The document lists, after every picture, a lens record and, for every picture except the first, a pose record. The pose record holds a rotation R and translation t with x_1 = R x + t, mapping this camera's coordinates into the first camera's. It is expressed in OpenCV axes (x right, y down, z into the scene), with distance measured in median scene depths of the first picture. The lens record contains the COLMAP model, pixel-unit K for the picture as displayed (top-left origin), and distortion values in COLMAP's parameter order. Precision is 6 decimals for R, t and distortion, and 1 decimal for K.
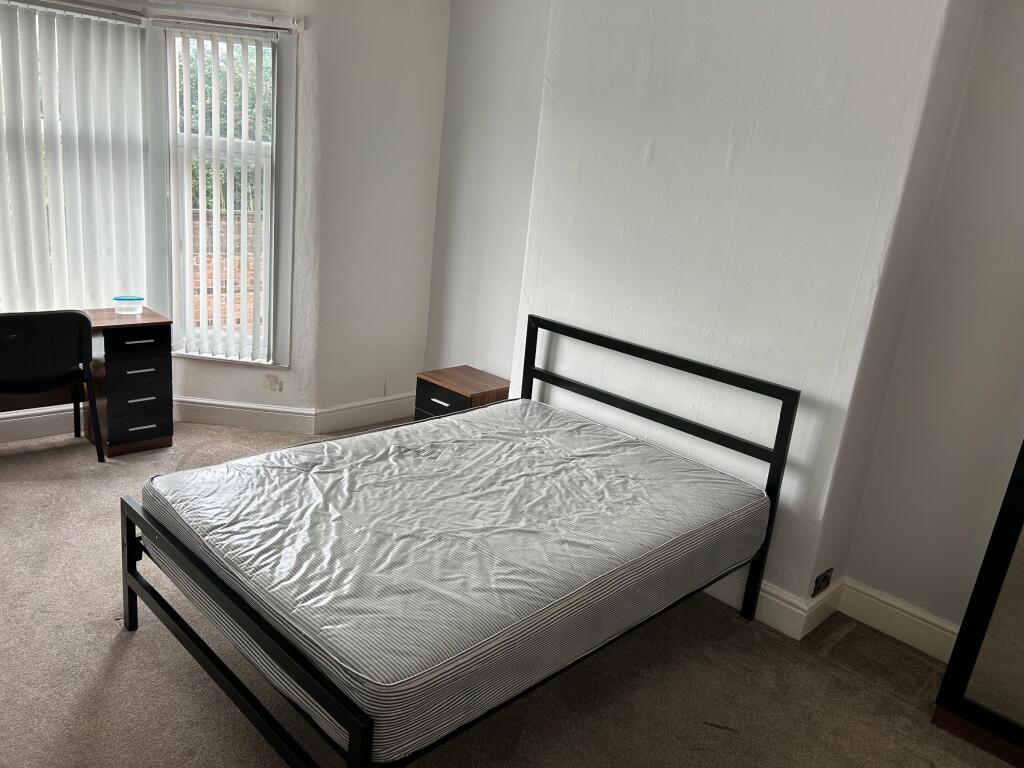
lens RADIAL K [[772.6, 0, 508.9], [0, 772.6, 386.6], [0, 0, 1]] dist [0.051235, -0.055121]
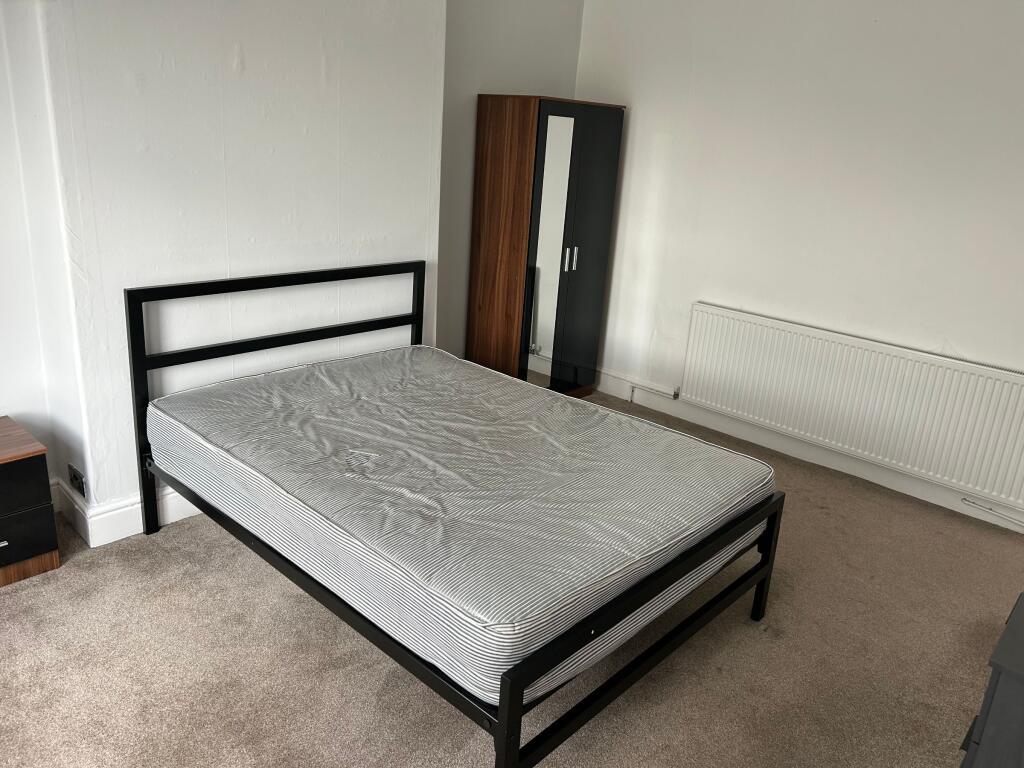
lens RADIAL K [[772.6, 0, 510.2], [0, 772.6, 377.2], [0, 0, 1]] dist [0.051235, -0.055121]
pose [[-0.023193, -0.410480, 0.911574, -0.809381], [0.213422, 0.888767, 0.405640, -0.286551], [-0.976685, 0.203958, 0.066993, 0.740852]]
